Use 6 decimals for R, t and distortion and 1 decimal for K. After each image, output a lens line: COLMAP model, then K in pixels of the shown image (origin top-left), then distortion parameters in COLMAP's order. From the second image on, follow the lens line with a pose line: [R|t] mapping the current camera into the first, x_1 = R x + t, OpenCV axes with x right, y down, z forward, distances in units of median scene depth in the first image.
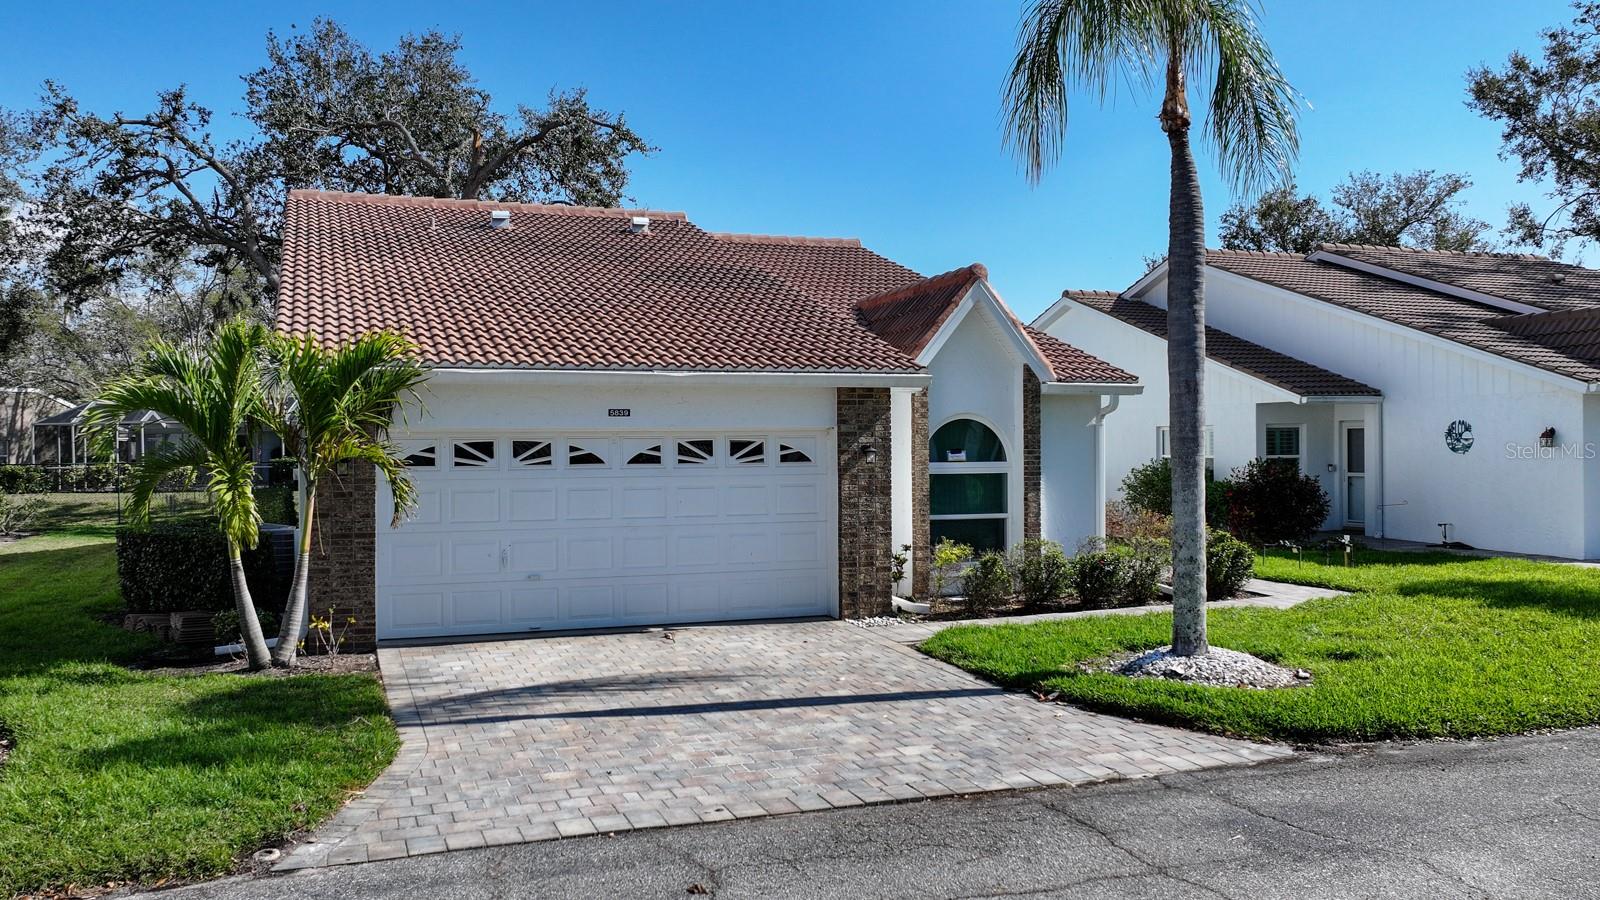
lens RADIAL K [[1311.5, 0, 794.4], [0, 1311.5, 448.7], [0, 0, 1]] dist [0.010930, -0.003092]
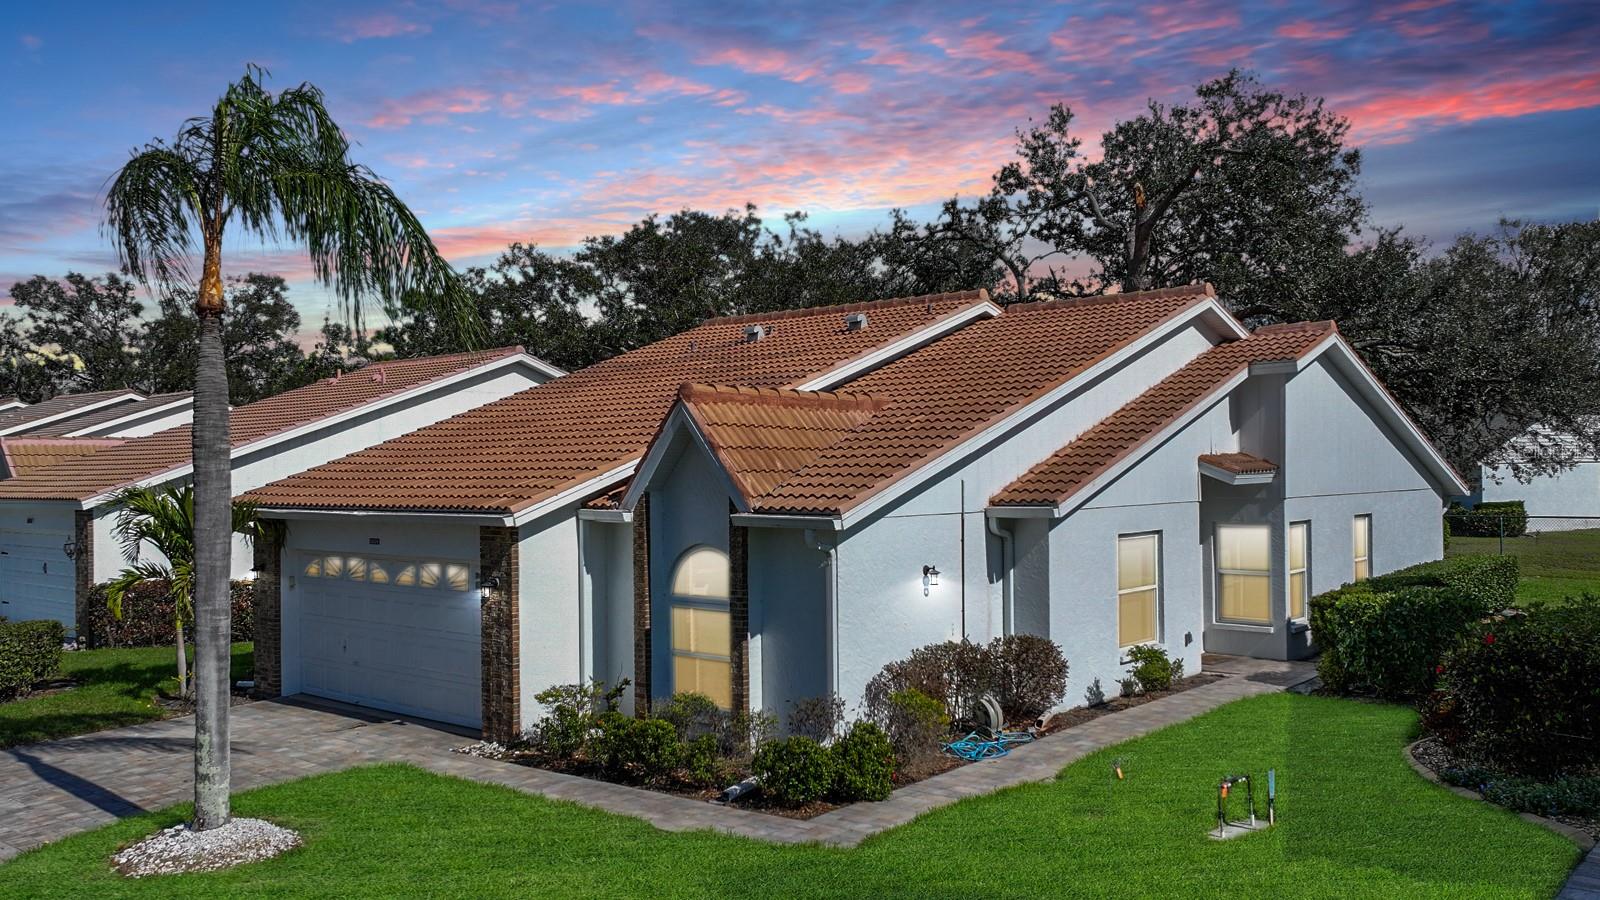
lens RADIAL K [[1311.5, 0, 800.5], [0, 1311.5, 453.1], [0, 0, 1]] dist [0.010930, -0.003092]
pose [[0.493982, -0.005336, -0.869456, 1.245066], [0.006332, 0.999977, -0.002540, -0.113876], [0.869449, -0.004251, 0.494004, 0.787537]]
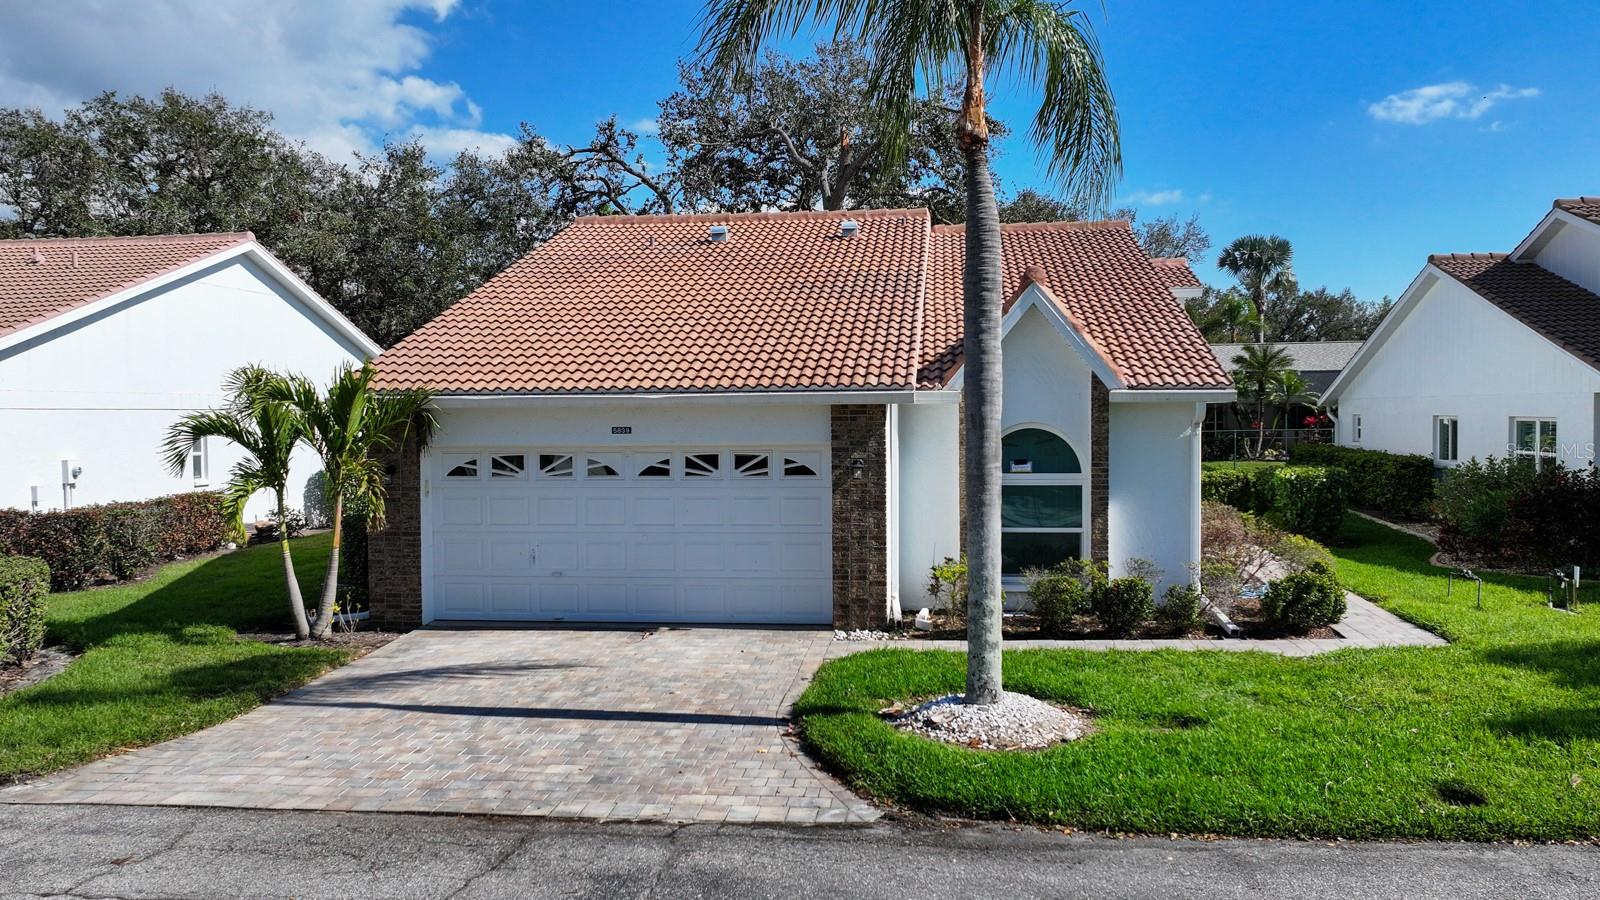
lens RADIAL K [[1311.5, 0, 799.5], [0, 1311.5, 449.4], [0, 0, 1]] dist [0.010930, -0.003092]
pose [[0.892472, 0.013644, -0.450897, 0.535434], [0.001003, 0.999480, 0.032230, -0.050158], [0.451103, -0.029217, 0.891994, 0.087085]]
